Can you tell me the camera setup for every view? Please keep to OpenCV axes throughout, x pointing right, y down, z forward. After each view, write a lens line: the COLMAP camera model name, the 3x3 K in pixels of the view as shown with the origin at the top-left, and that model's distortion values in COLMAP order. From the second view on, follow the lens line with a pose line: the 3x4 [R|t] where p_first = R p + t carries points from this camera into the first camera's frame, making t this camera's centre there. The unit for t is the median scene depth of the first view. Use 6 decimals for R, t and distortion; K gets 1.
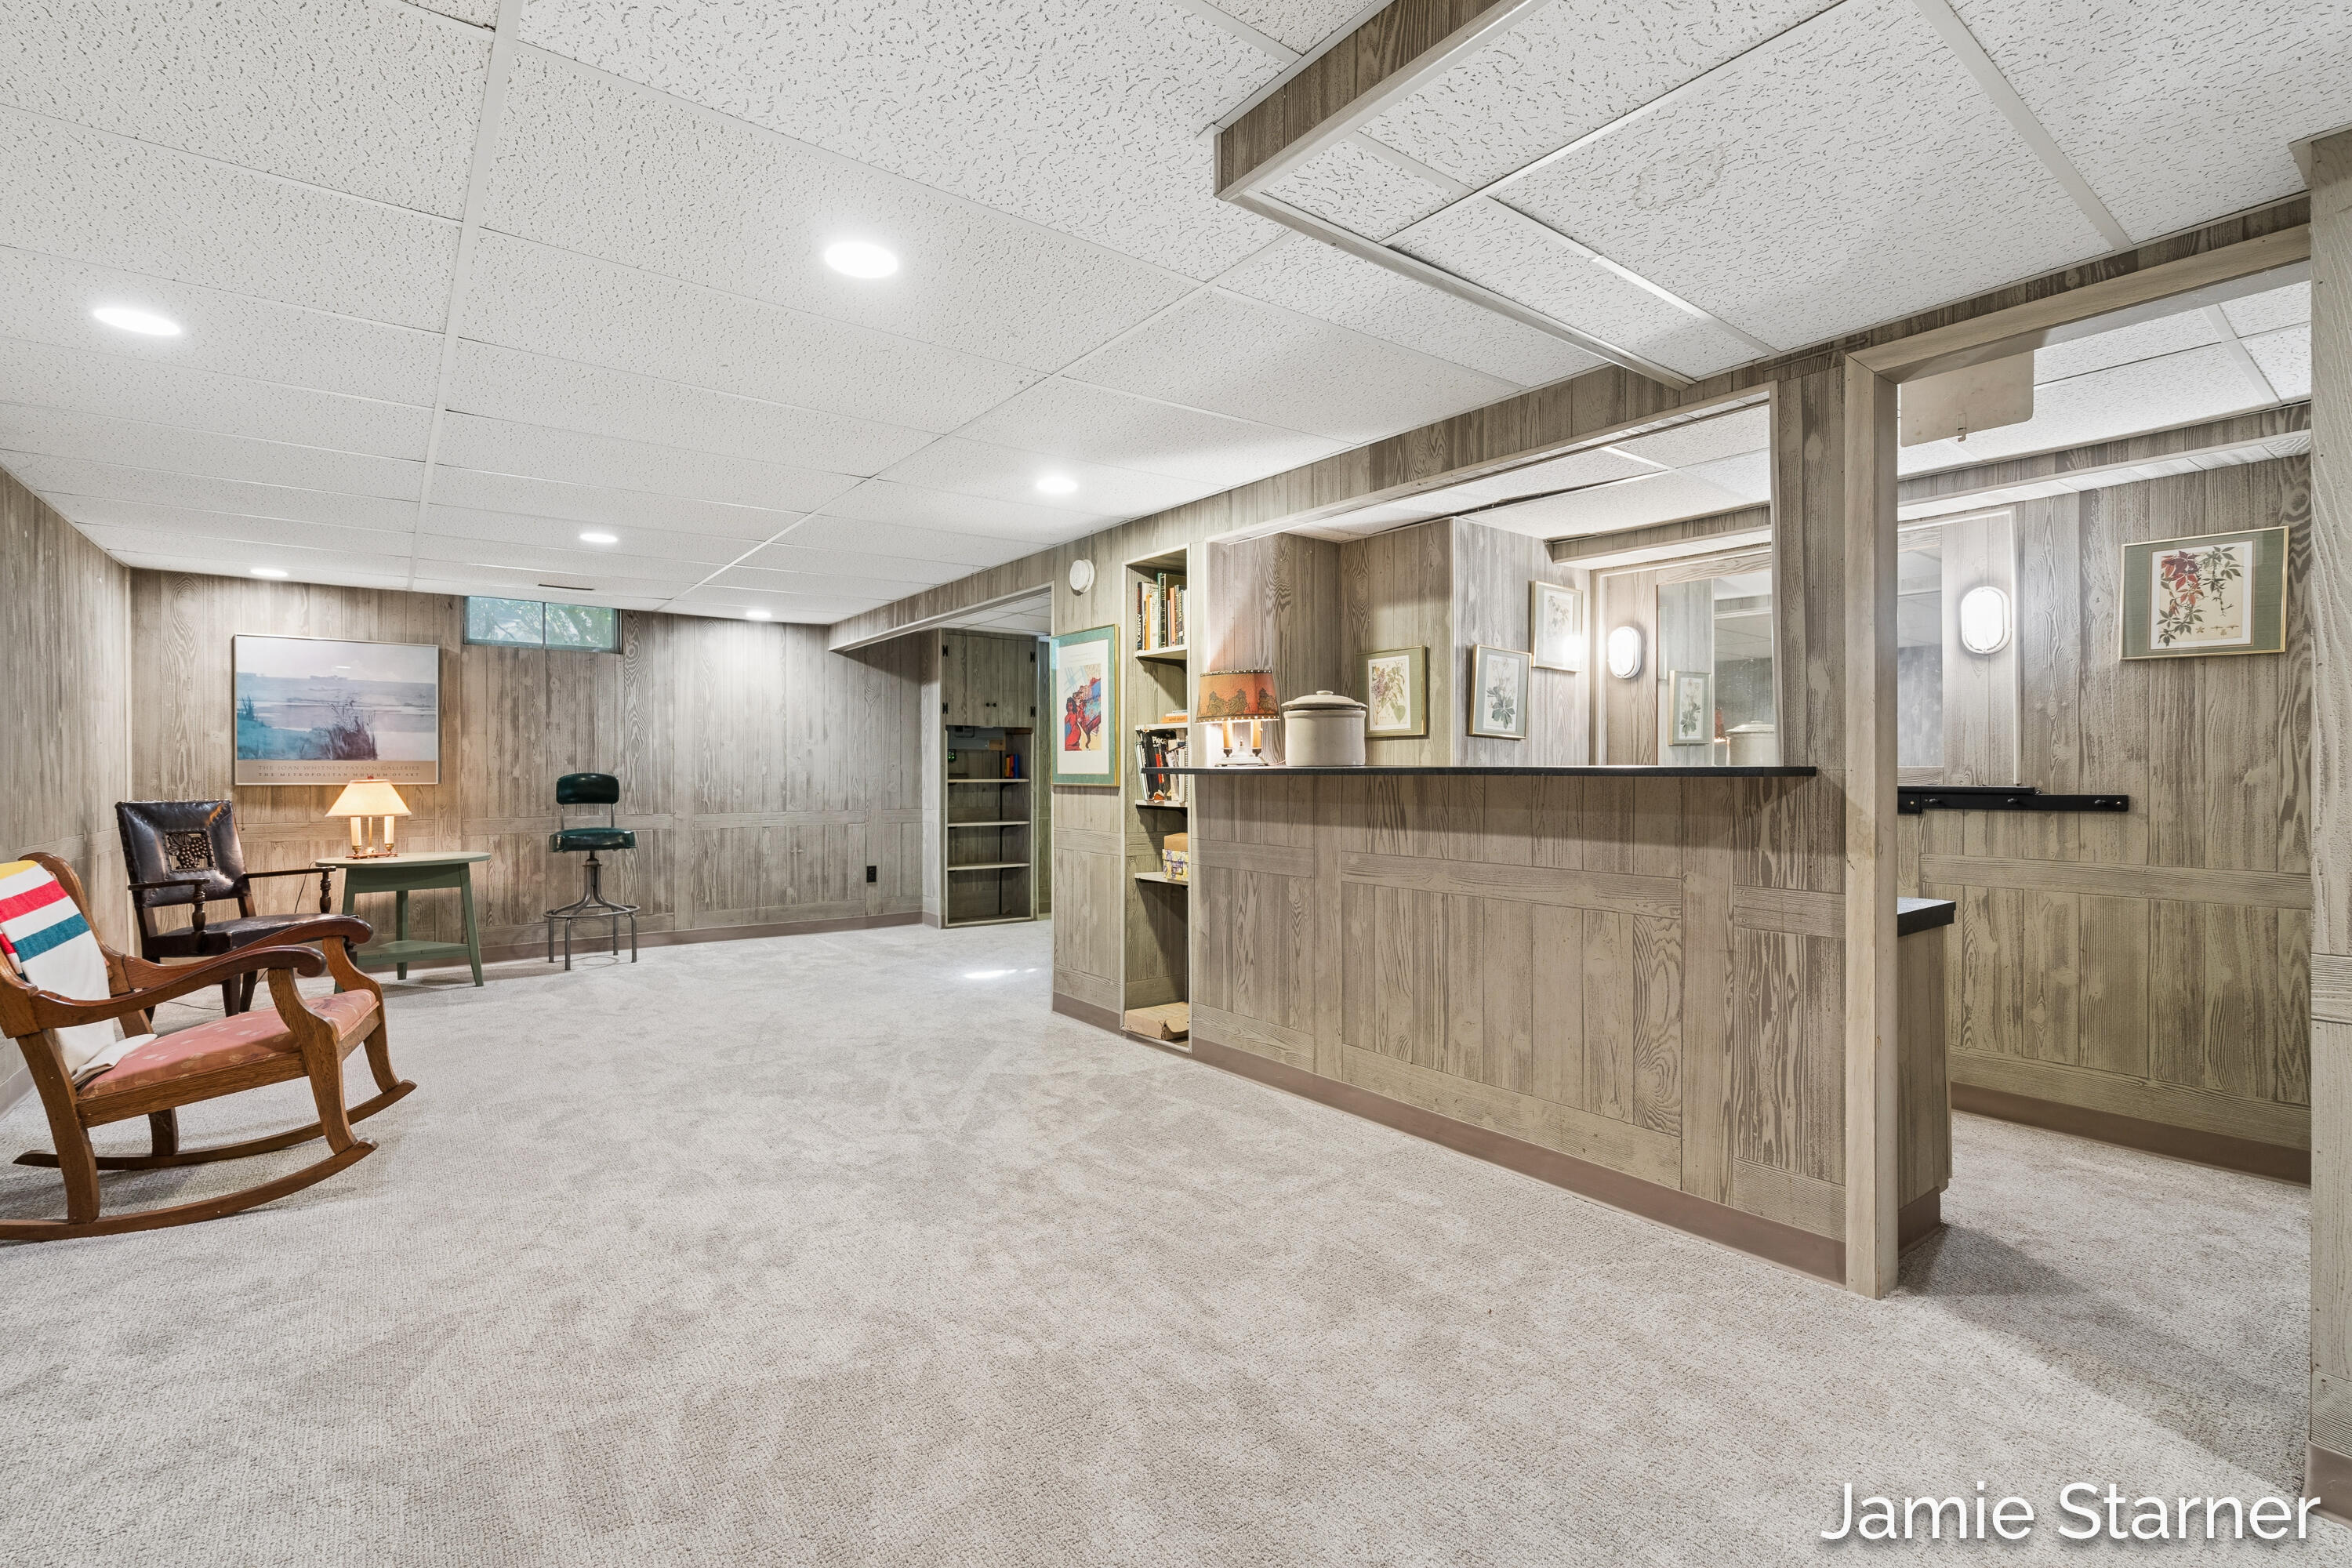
lens RADIAL K [[1067.6, 0, 1183.1], [0, 1067.6, 781.0], [0, 0, 1]] dist [0.001258, 0.000374]
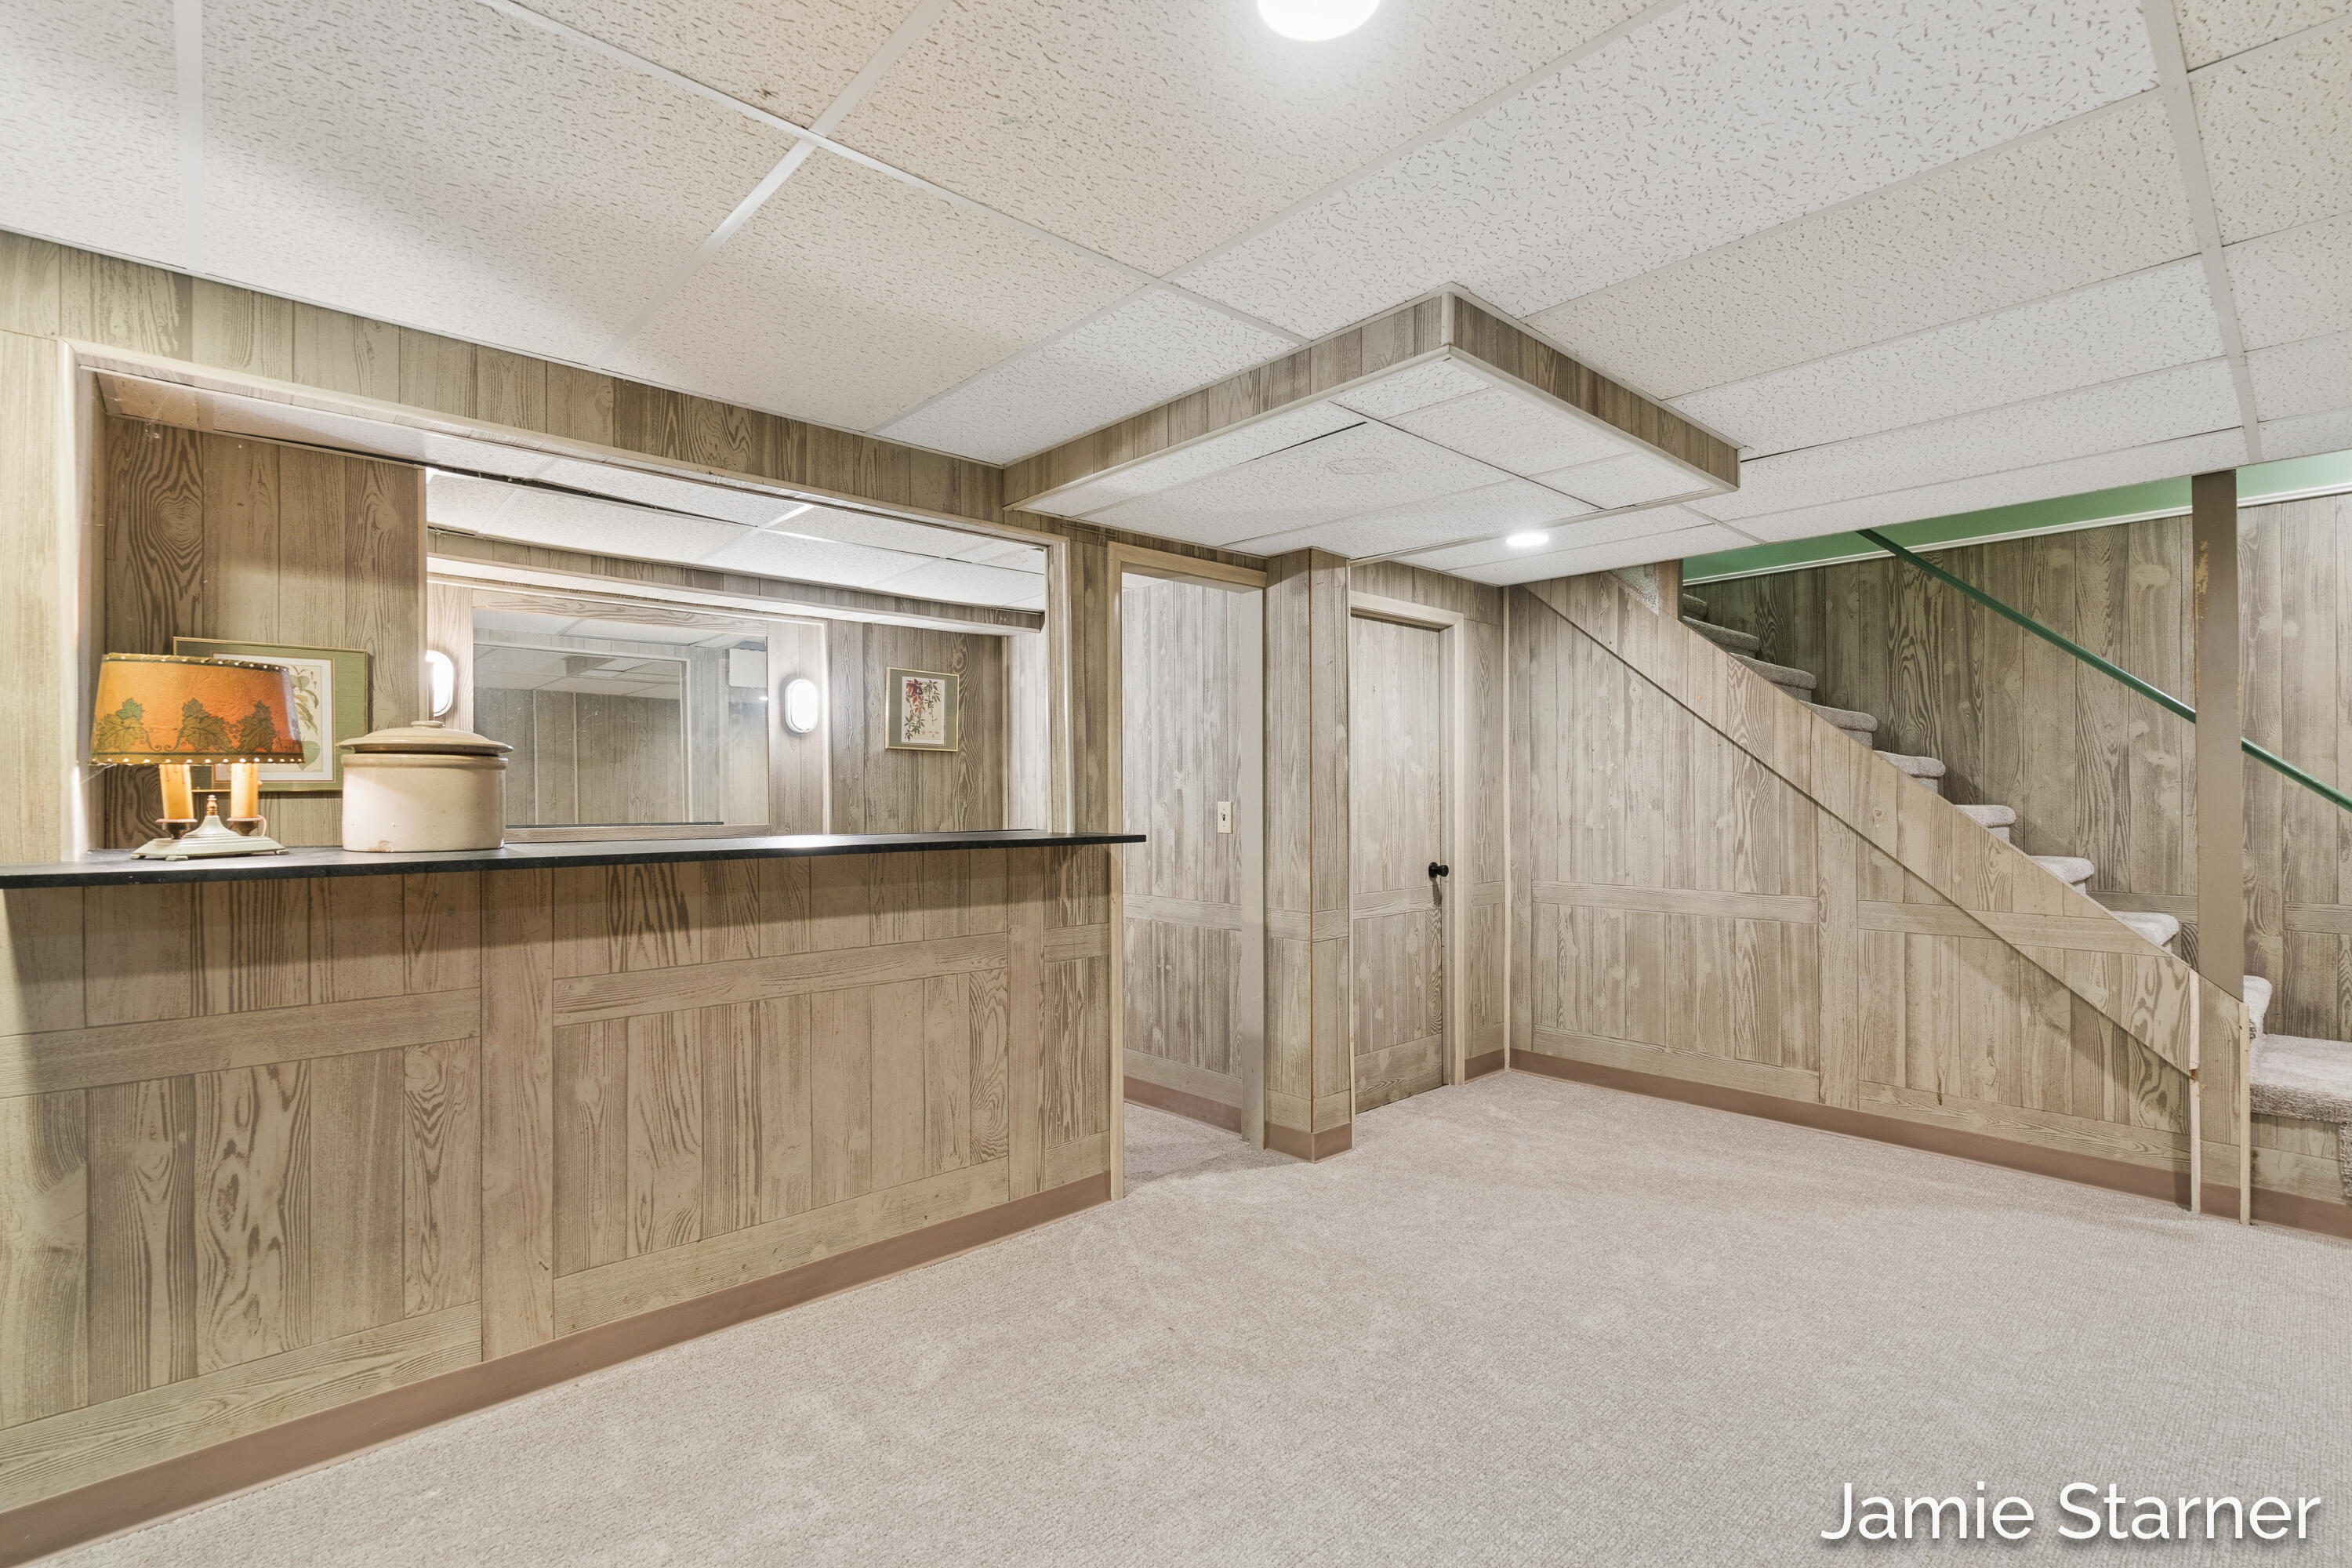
lens RADIAL K [[1063.5, 0, 1169.6], [0, 1063.5, 802.6], [0, 0, 1]] dist [0.000903, 0.000790]
pose [[-0.078306, -0.003669, 0.996923, -0.602892], [0.014960, 0.999876, 0.004855, -0.044706], [-0.996817, 0.015294, -0.078241, 0.789376]]
